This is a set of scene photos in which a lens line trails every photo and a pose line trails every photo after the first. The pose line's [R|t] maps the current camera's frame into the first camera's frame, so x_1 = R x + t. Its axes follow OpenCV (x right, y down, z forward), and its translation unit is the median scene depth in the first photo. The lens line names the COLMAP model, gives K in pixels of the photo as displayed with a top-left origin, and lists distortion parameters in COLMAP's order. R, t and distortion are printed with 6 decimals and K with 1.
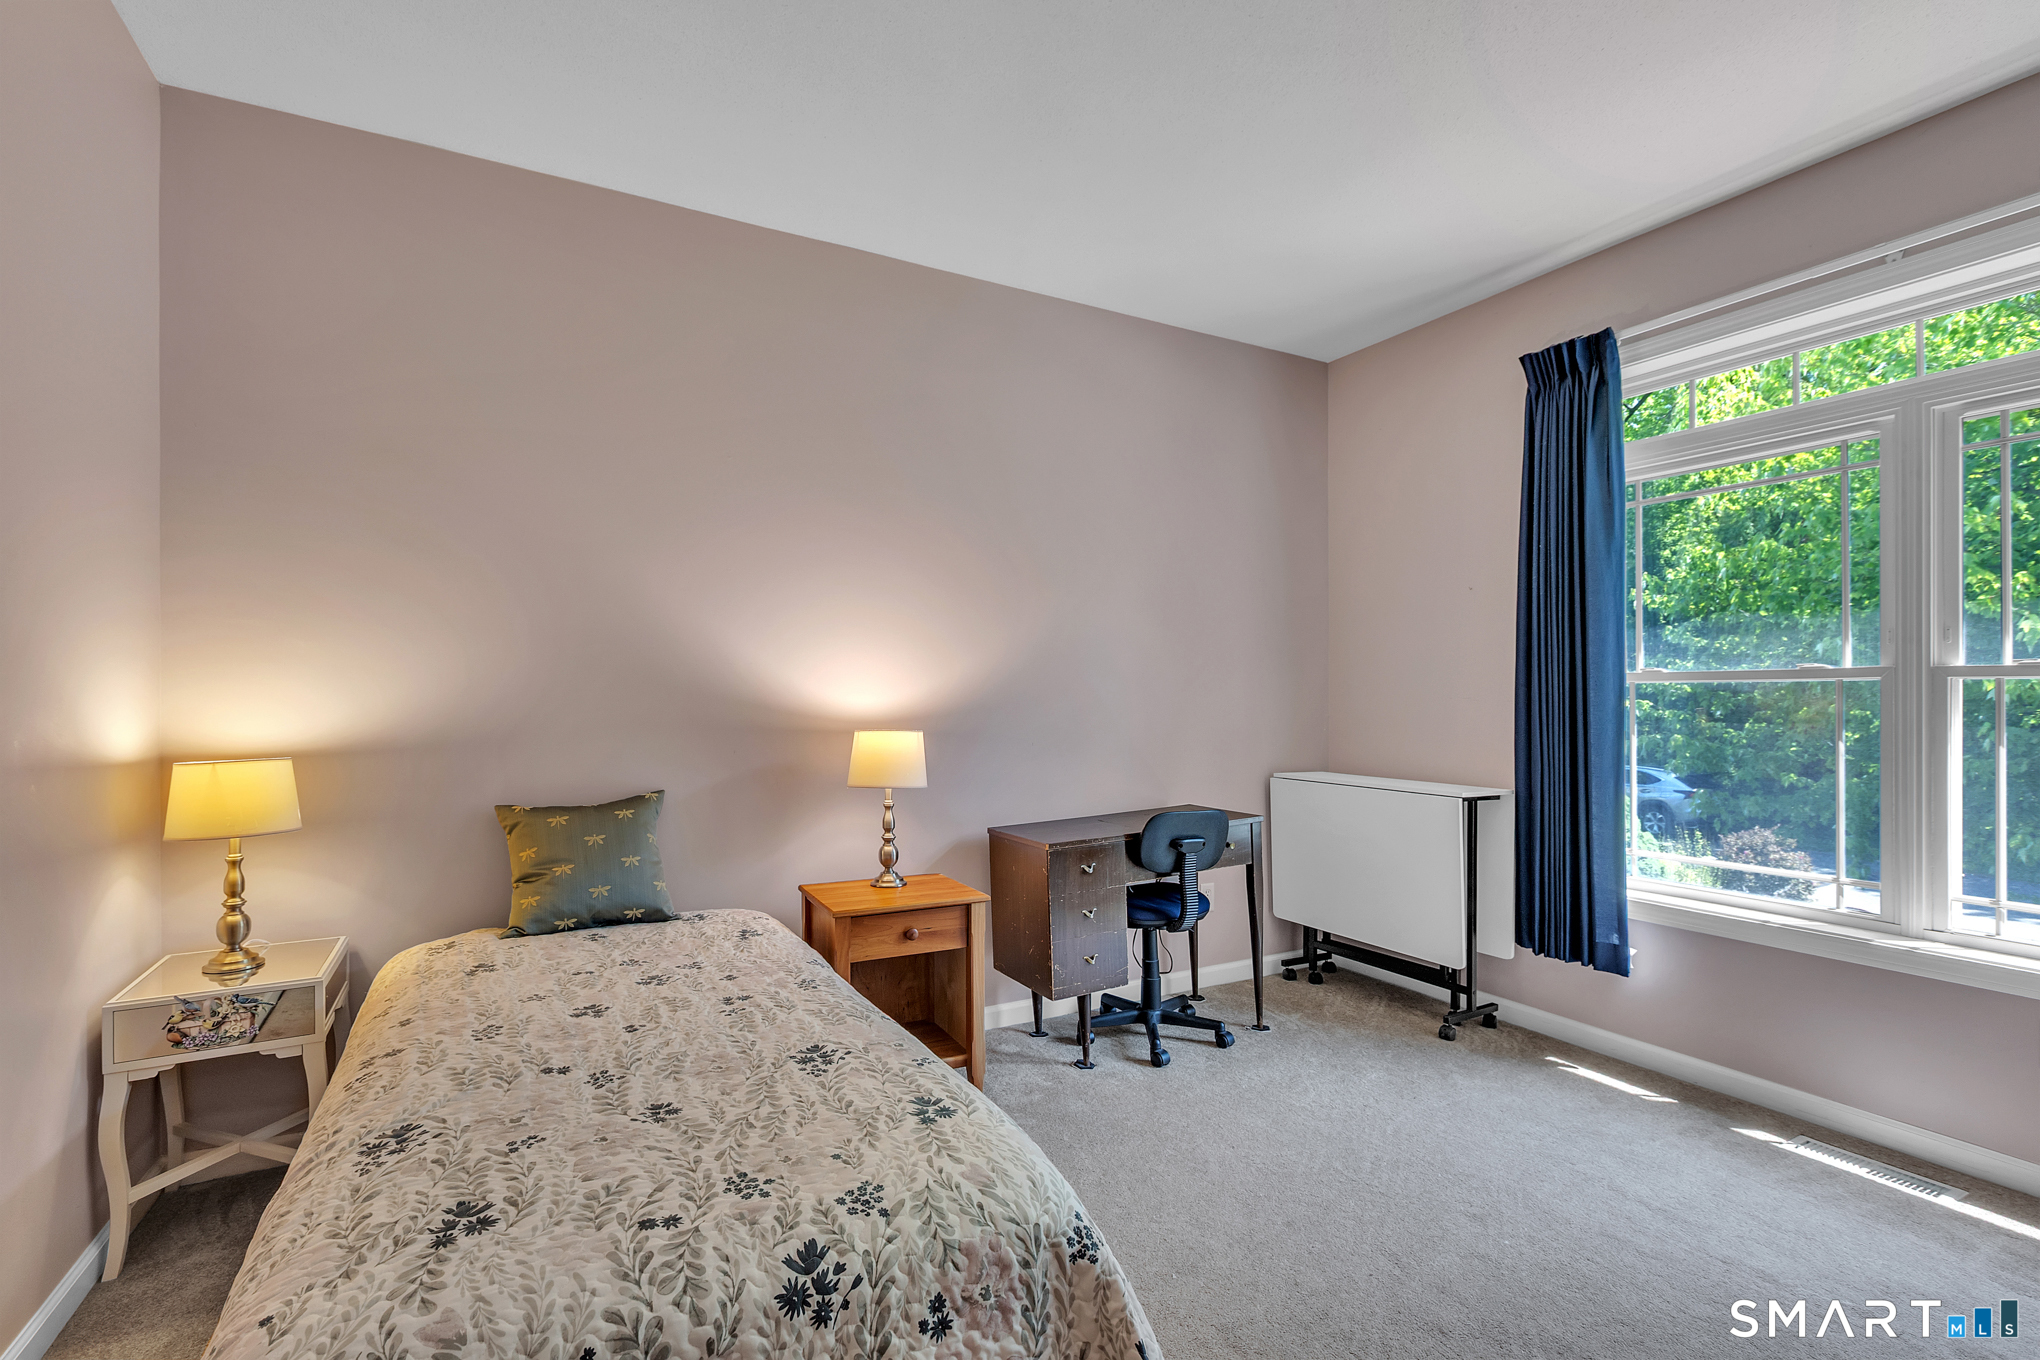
lens RADIAL K [[920.6, 0, 1017.2], [0, 920.6, 685.0], [0, 0, 1]] dist [0.001991, -0.001403]
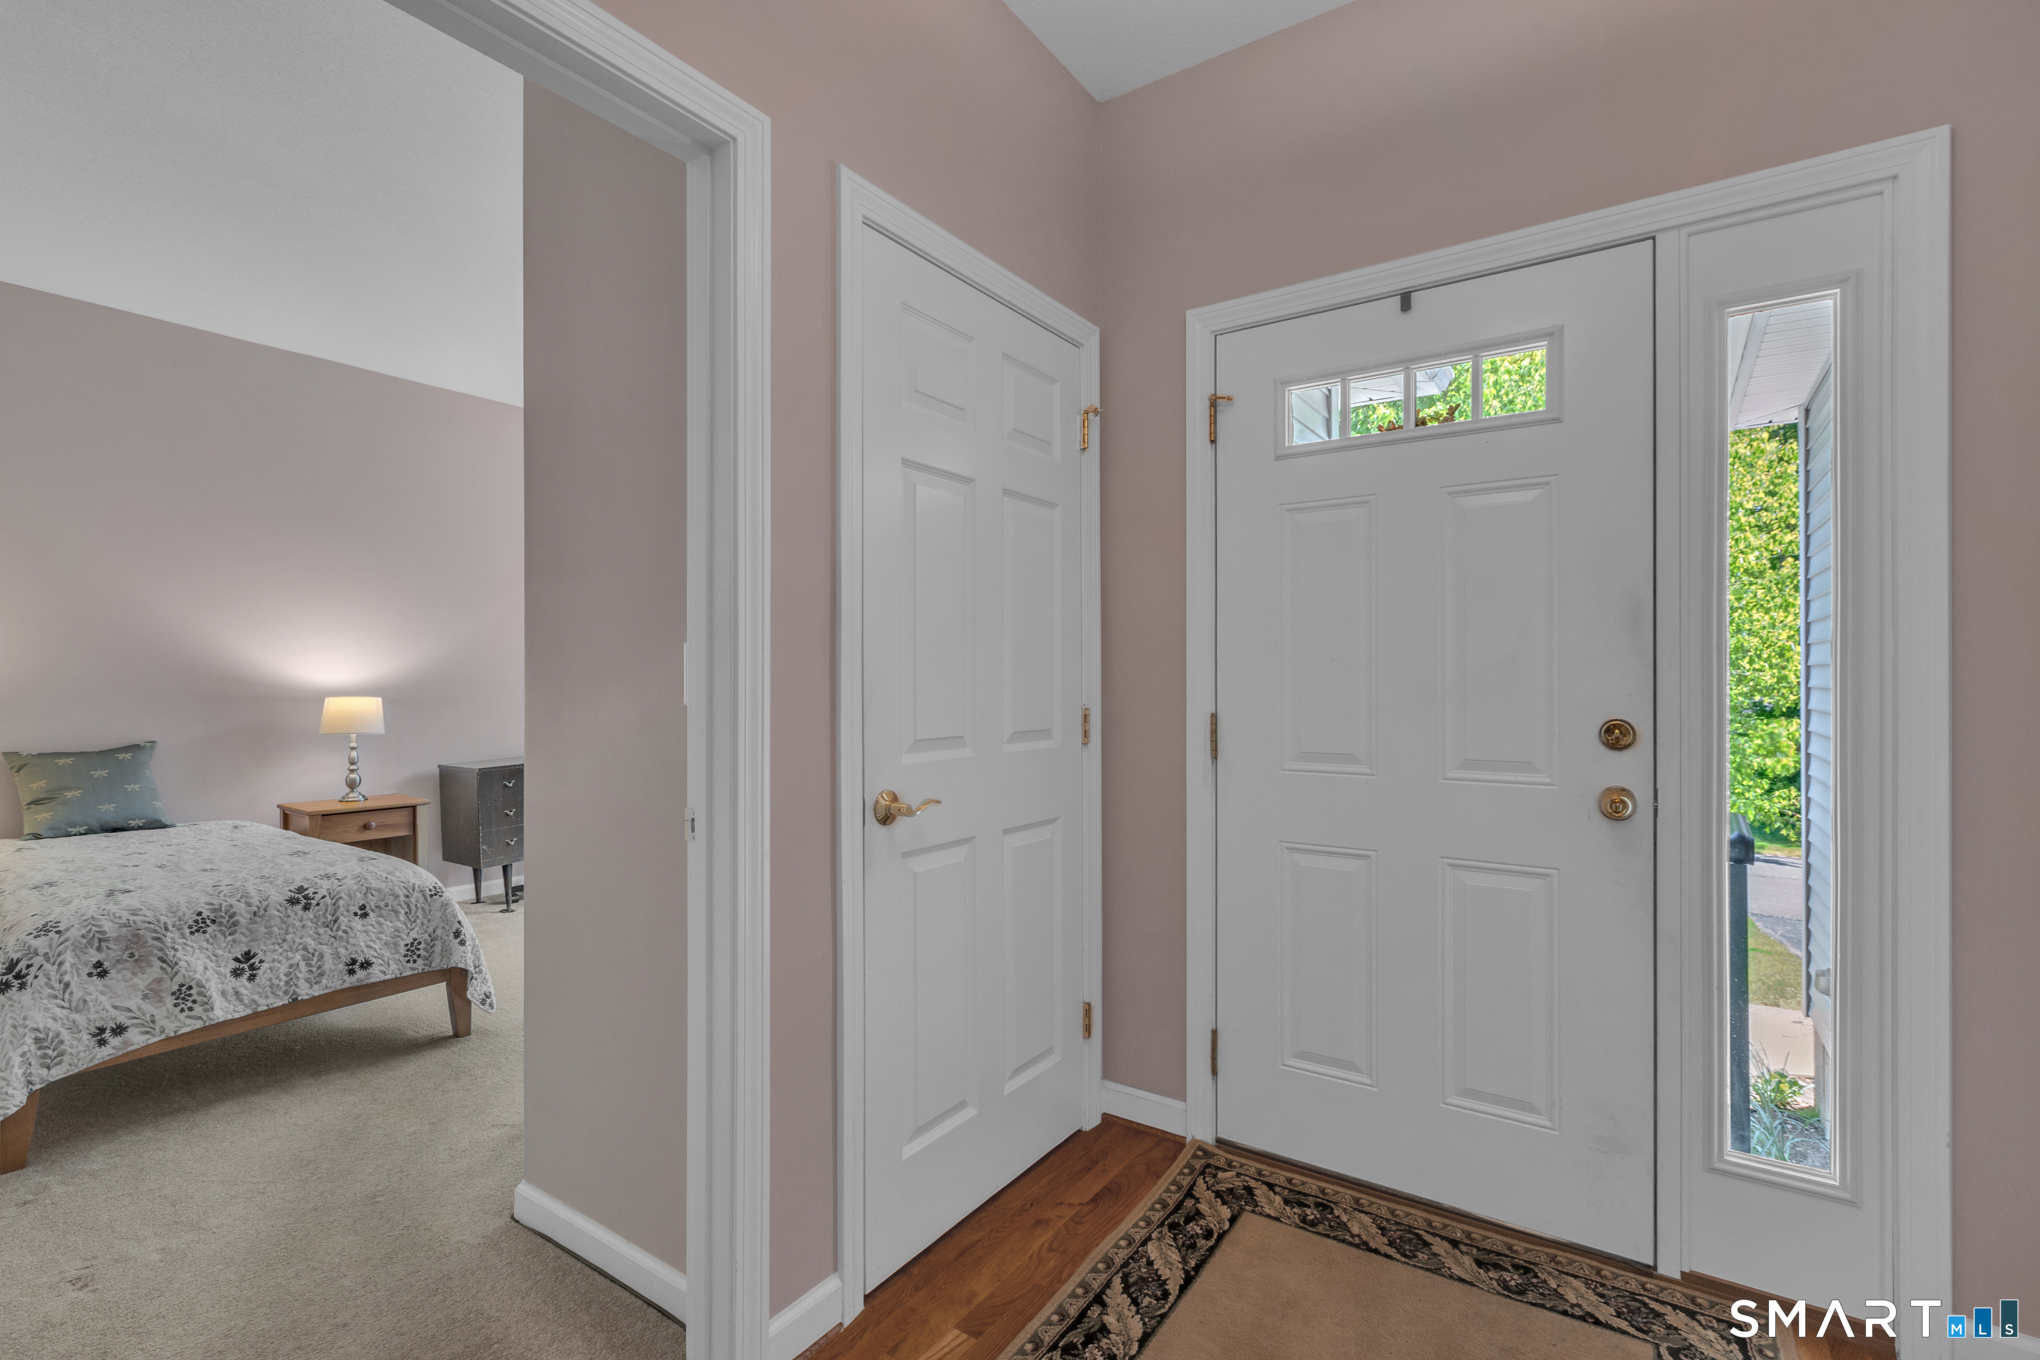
lens RADIAL K [[920.6, 0, 1018.2], [0, 920.6, 668.6], [0, 0, 1]] dist [0.001991, -0.001403]
pose [[0.892935, 0.004426, 0.450164, 0.168242], [-0.002840, 0.999987, -0.004197, 0.007941], [-0.450177, 0.002469, 0.892936, -0.920164]]
